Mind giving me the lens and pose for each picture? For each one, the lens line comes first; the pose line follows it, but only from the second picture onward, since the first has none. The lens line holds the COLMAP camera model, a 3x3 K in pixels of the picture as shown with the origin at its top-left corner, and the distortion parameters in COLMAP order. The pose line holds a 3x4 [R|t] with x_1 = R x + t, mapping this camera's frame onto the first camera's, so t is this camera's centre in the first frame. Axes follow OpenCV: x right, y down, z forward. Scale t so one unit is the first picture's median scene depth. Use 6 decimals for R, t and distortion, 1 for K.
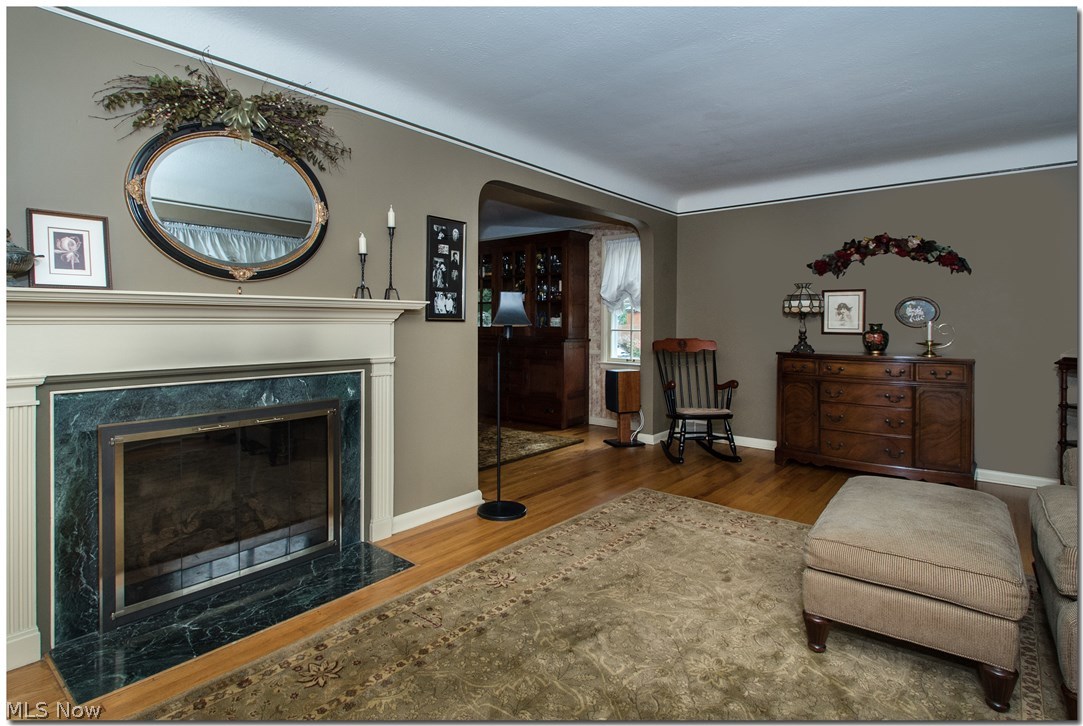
lens RADIAL K [[564.2, 0, 541.2], [0, 564.2, 329.8], [0, 0, 1]] dist [-0.001466, -0.000409]
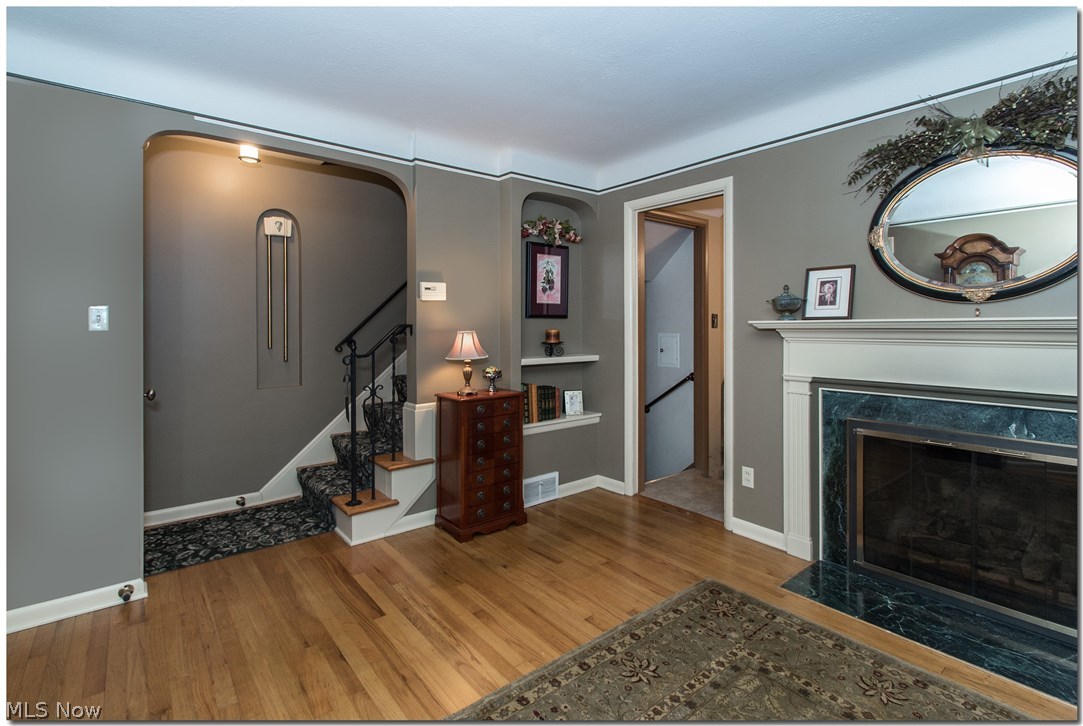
lens RADIAL K [[503.5, 0, 524.0], [0, 503.5, 330.3], [0, 0, 1]] dist [0.000615, 0.000147]
pose [[-0.221767, 0.005016, -0.975087, 0.353495], [-0.012451, 0.999891, 0.007976, -0.025505], [0.975020, 0.013909, -0.221680, 0.304435]]
